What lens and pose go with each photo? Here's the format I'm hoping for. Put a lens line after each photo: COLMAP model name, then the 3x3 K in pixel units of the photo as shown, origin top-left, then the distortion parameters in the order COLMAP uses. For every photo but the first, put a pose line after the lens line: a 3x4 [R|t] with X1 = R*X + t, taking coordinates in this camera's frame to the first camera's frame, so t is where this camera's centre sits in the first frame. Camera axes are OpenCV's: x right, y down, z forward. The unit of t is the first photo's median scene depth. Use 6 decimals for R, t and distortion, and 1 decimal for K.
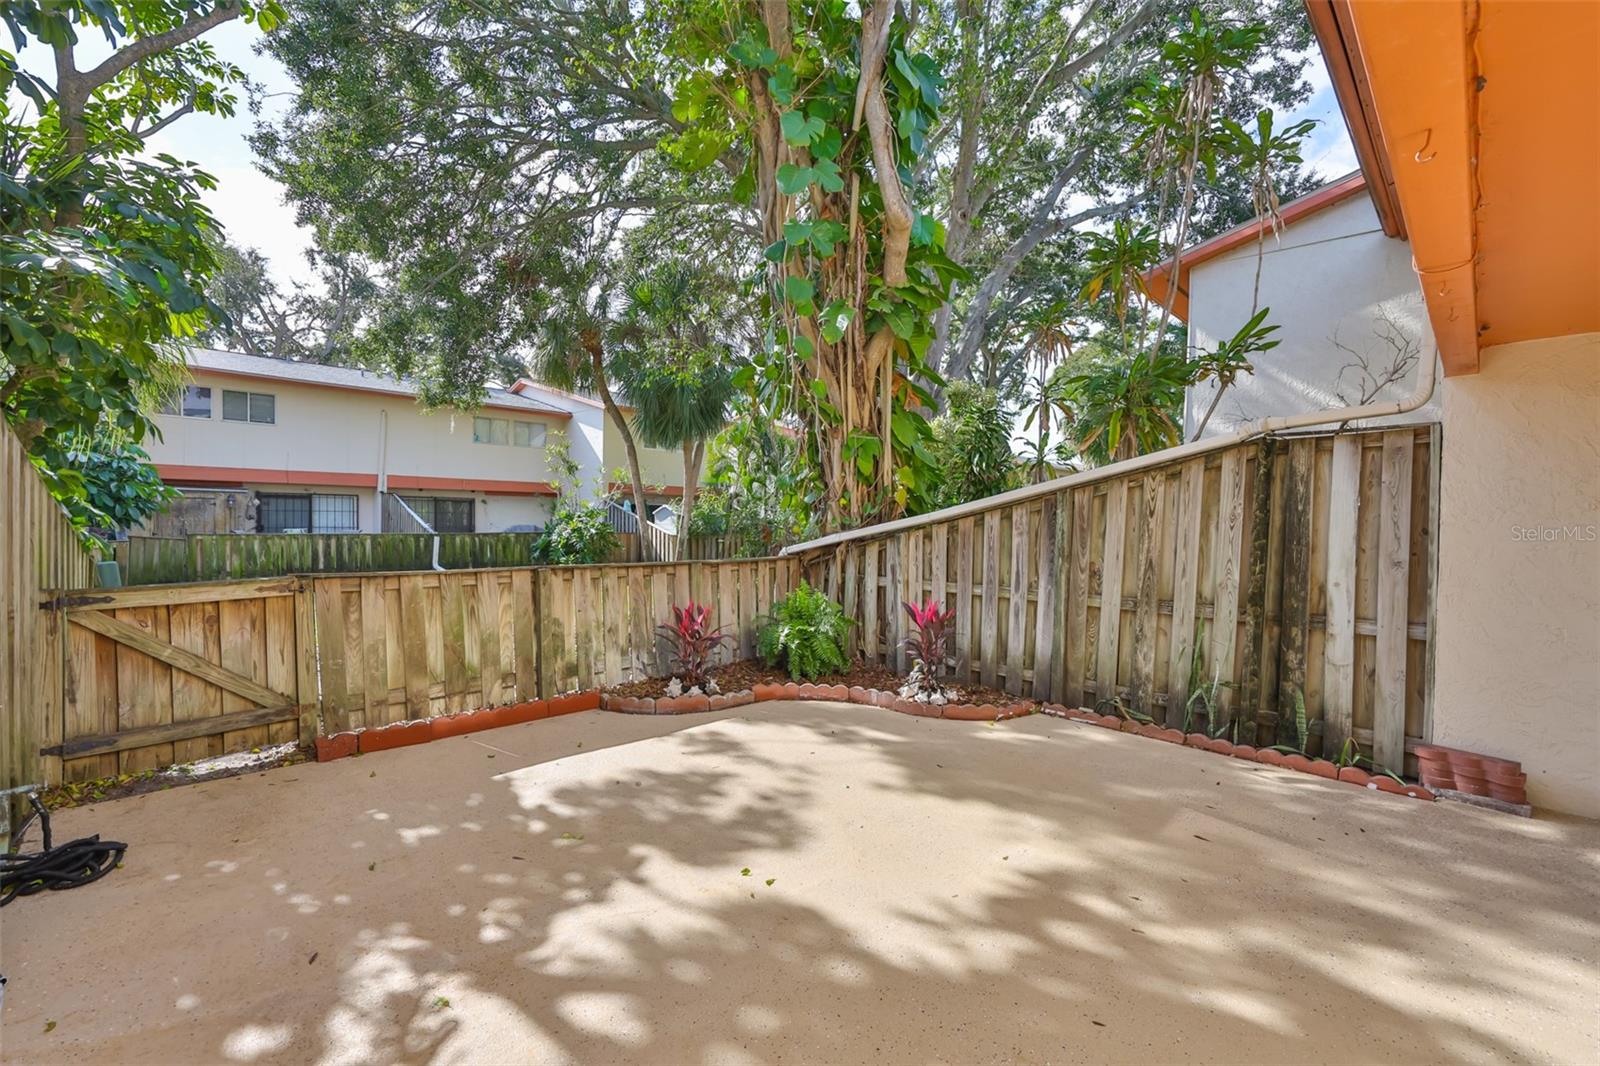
lens RADIAL K [[695.1, 0, 787.6], [0, 695.1, 530.8], [0, 0, 1]] dist [-0.001532, 0.000064]
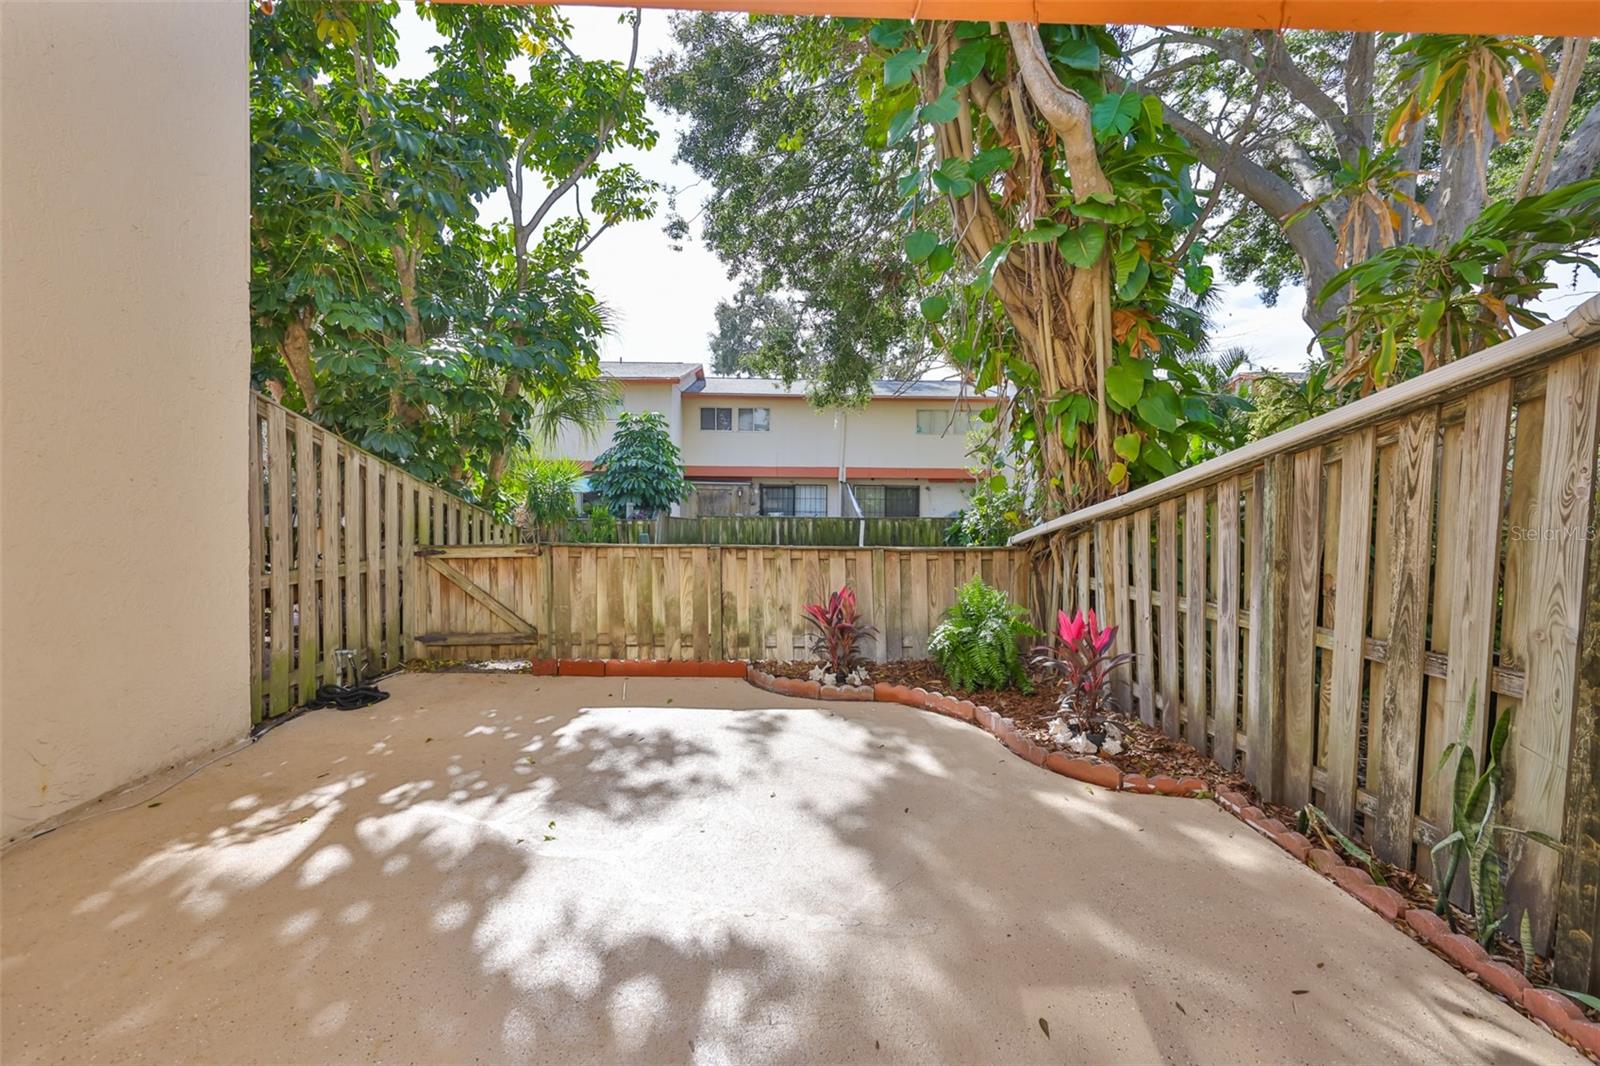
lens RADIAL K [[695.1, 0, 765.1], [0, 695.1, 509.9], [0, 0, 1]] dist [-0.001532, 0.000064]
pose [[0.721225, 0.004176, -0.692688, 0.548382], [-0.011189, 0.999922, -0.005622, -0.001449], [0.692611, 0.011806, 0.721215, 0.252839]]
